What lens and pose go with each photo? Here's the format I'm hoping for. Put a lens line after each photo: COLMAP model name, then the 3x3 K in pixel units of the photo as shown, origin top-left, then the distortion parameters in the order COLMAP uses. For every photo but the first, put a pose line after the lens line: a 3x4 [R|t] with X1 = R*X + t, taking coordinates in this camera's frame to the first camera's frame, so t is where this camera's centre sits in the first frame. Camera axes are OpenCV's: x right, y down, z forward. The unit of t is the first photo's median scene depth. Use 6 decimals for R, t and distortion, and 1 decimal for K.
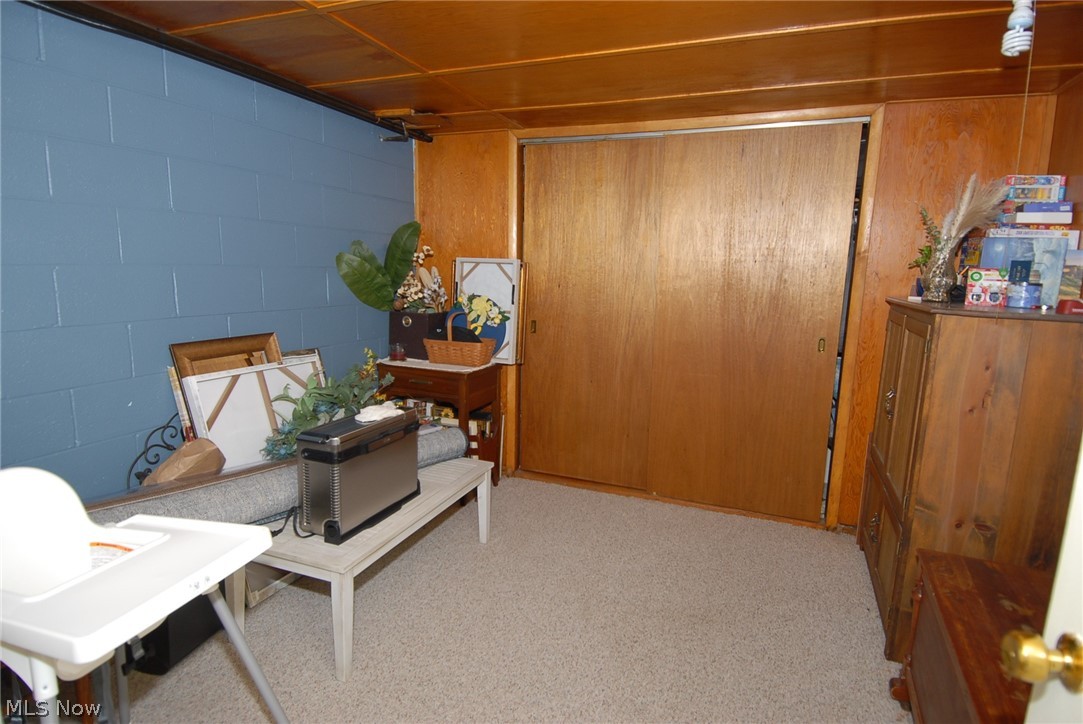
lens RADIAL K [[574.0, 0, 545.3], [0, 574.0, 360.8], [0, 0, 1]] dist [0.004692, -0.002083]
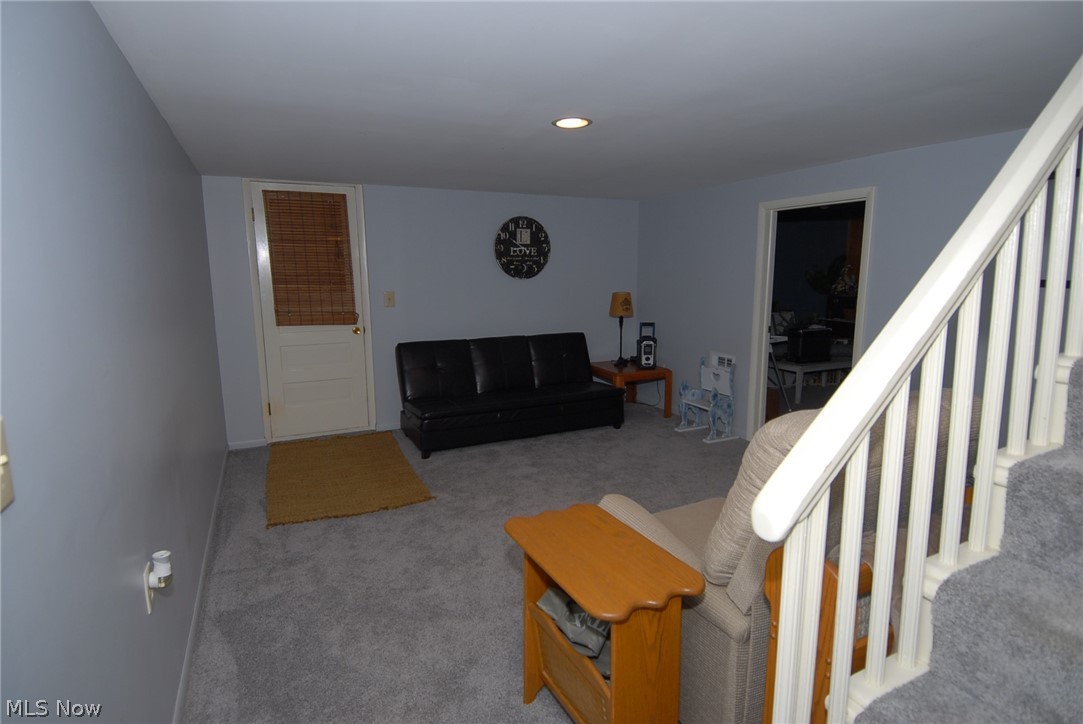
lens RADIAL K [[574.0, 0, 544.1], [0, 574.0, 362.8], [0, 0, 1]] dist [0.004692, -0.002083]
pose [[0.737360, 0.078855, -0.670882, 0.419214], [-0.090032, 0.995775, 0.018090, 0.224016], [0.669474, 0.047062, 0.741344, -1.323493]]
